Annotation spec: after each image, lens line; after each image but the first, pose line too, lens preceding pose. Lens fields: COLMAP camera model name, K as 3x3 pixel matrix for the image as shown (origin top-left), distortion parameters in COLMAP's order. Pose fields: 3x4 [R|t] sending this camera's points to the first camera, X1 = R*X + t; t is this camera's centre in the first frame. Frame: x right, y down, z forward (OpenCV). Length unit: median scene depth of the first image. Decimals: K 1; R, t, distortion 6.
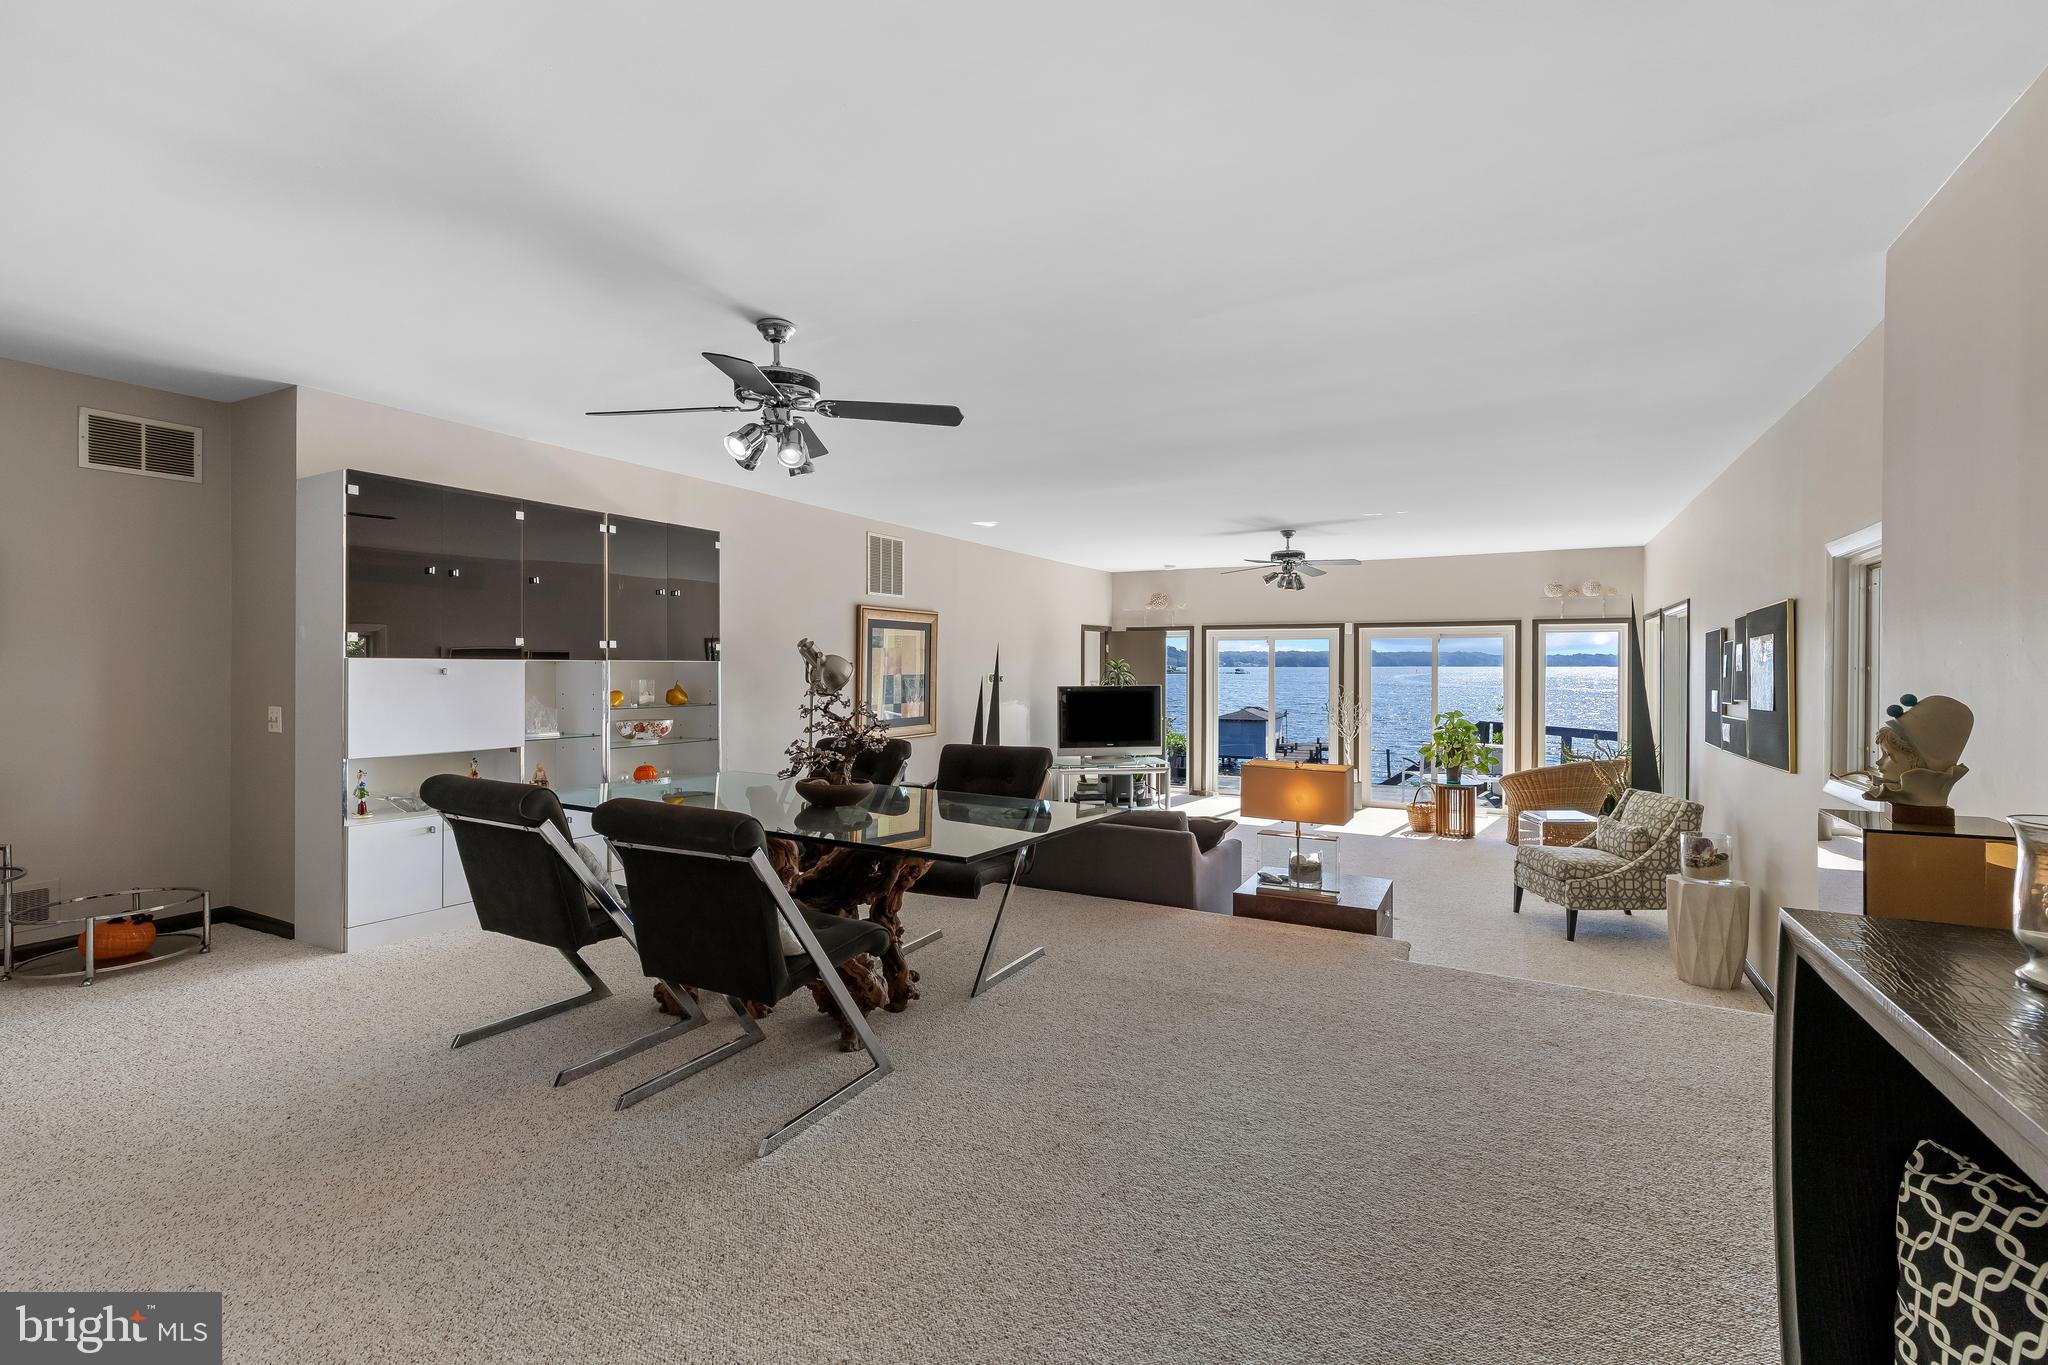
lens RADIAL K [[922.9, 0, 1019.5], [0, 922.9, 668.3], [0, 0, 1]] dist [0.009903, -0.002450]
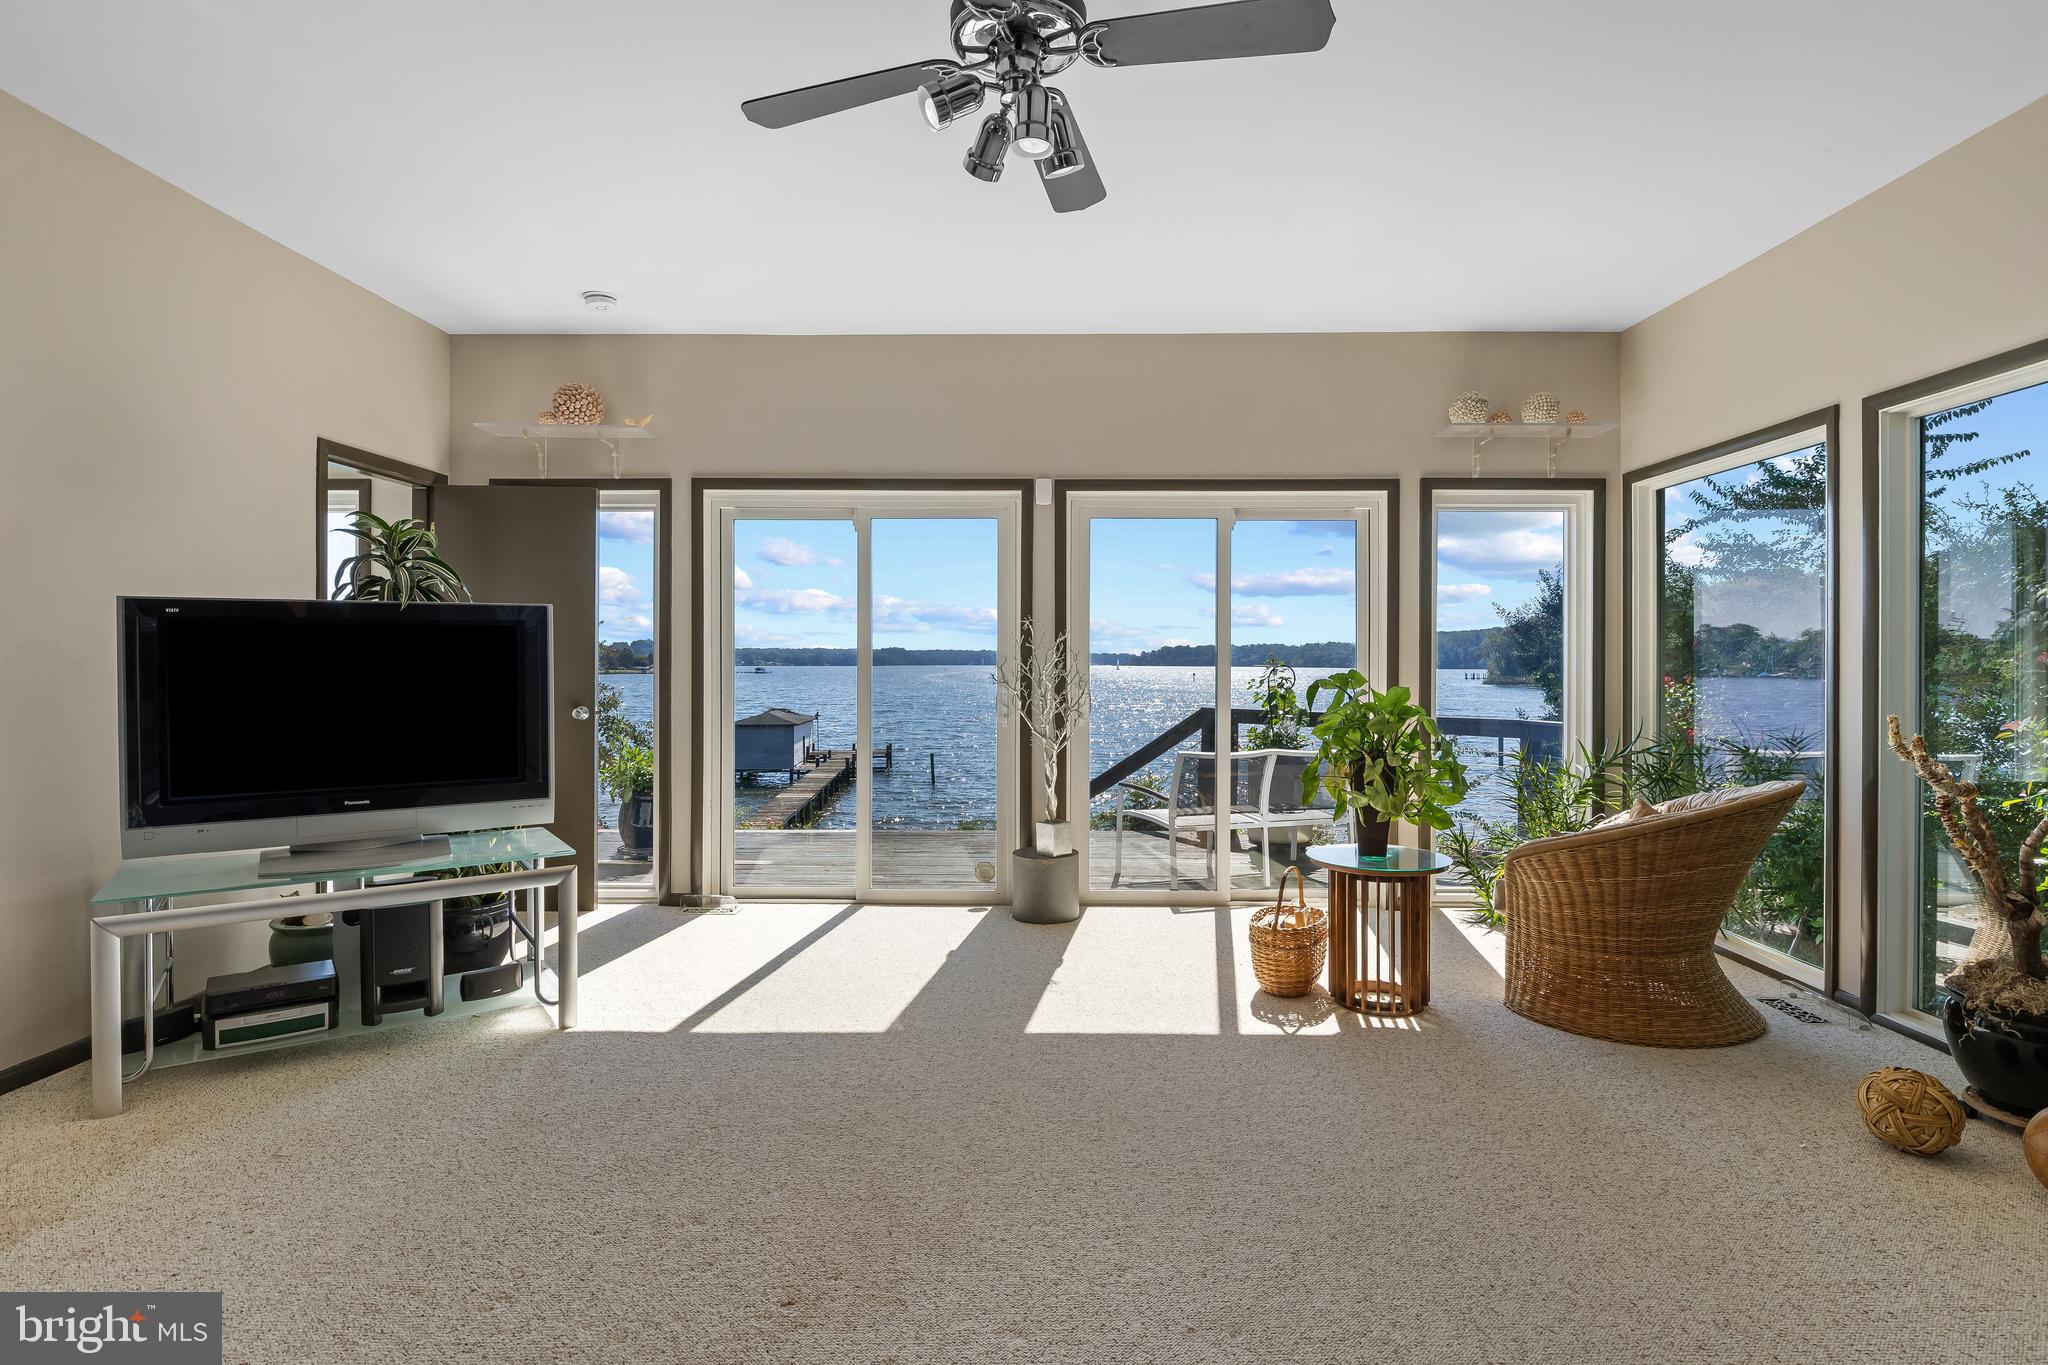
lens RADIAL K [[1067.2, 0, 1032.7], [0, 1067.2, 661.6], [0, 0, 1]] dist [-0.001883, -0.000418]
pose [[0.885380, 0.000142, 0.464868, 0.214406], [0.001673, 0.999993, -0.003492, 0.064739], [-0.464865, 0.003869, 0.885373, 0.989369]]
